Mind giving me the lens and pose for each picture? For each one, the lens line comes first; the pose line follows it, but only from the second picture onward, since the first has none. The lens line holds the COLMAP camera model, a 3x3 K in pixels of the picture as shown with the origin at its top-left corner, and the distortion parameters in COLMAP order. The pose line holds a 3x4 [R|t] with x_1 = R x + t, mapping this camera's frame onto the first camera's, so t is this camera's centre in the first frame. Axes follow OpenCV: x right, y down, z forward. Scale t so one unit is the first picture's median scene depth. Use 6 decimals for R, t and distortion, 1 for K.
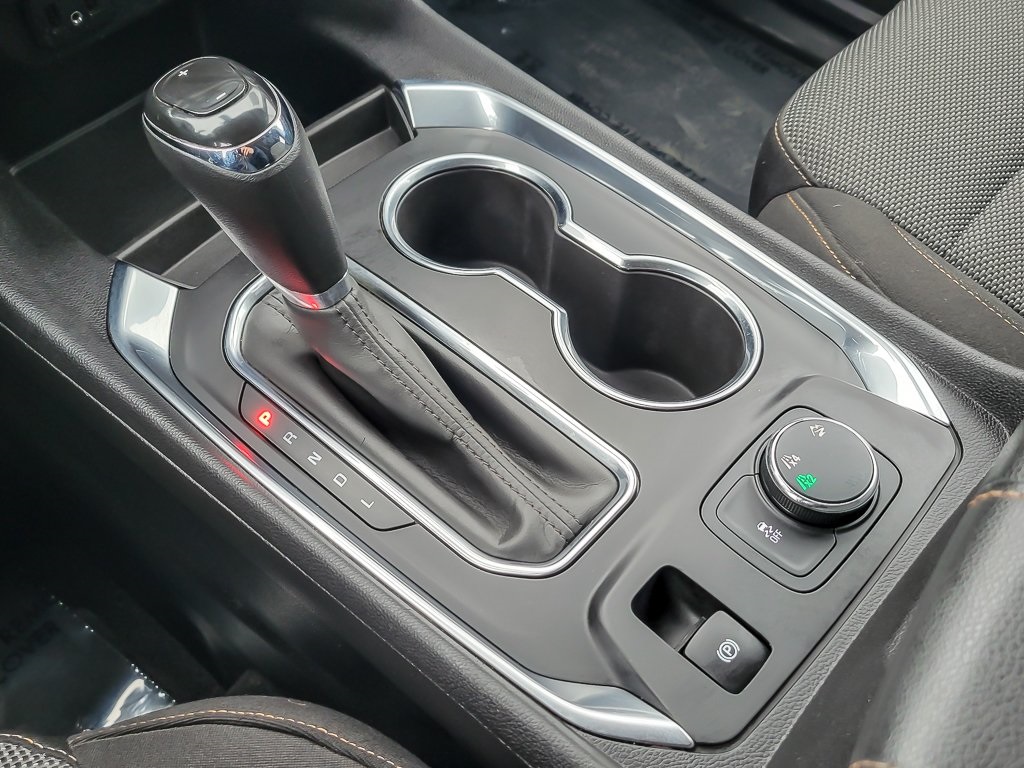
lens RADIAL K [[995.2, 0, 512.0], [0, 995.2, 384.0], [0, 0, 1]] dist [0.026120, 0.005649]
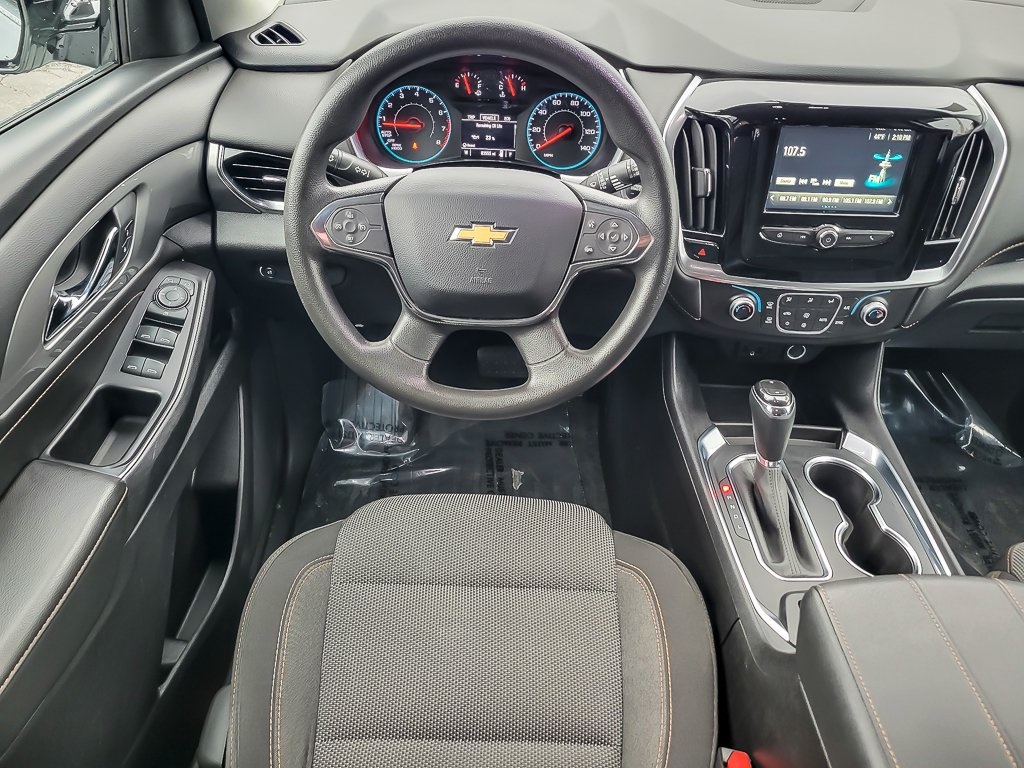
lens RADIAL K [[771.7, 0, 512.0], [0, 771.7, 384.0], [0, 0, 1]] dist [0.043365, 0.001120]
pose [[0.674472, 0.472976, -0.566906, 0.410959], [-0.628423, 0.770811, -0.104565, 0.377795], [0.387521, 0.426783, 0.817119, -1.068653]]
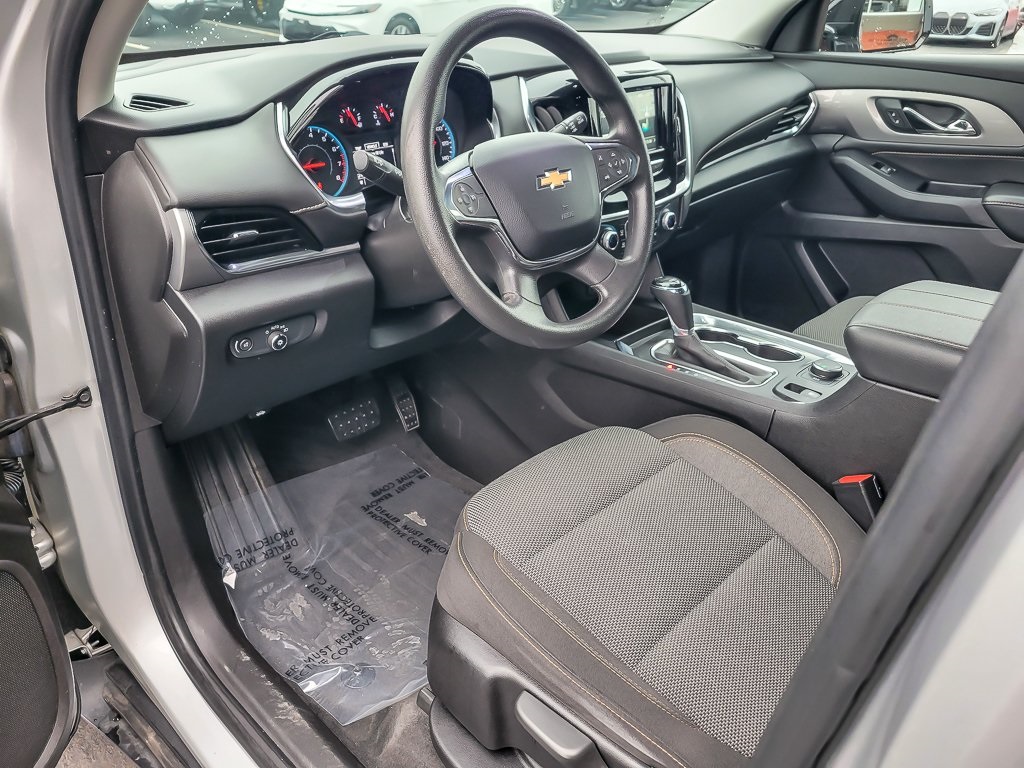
lens RADIAL K [[771.7, 0, 512.0], [0, 771.7, 384.0], [0, 0, 1]] dist [0.043365, 0.001120]
pose [[0.999759, 0.006884, -0.020841, -0.691598], [-0.016022, 0.877875, -0.478621, 1.315702], [0.015002, 0.478840, 0.877774, -1.328221]]
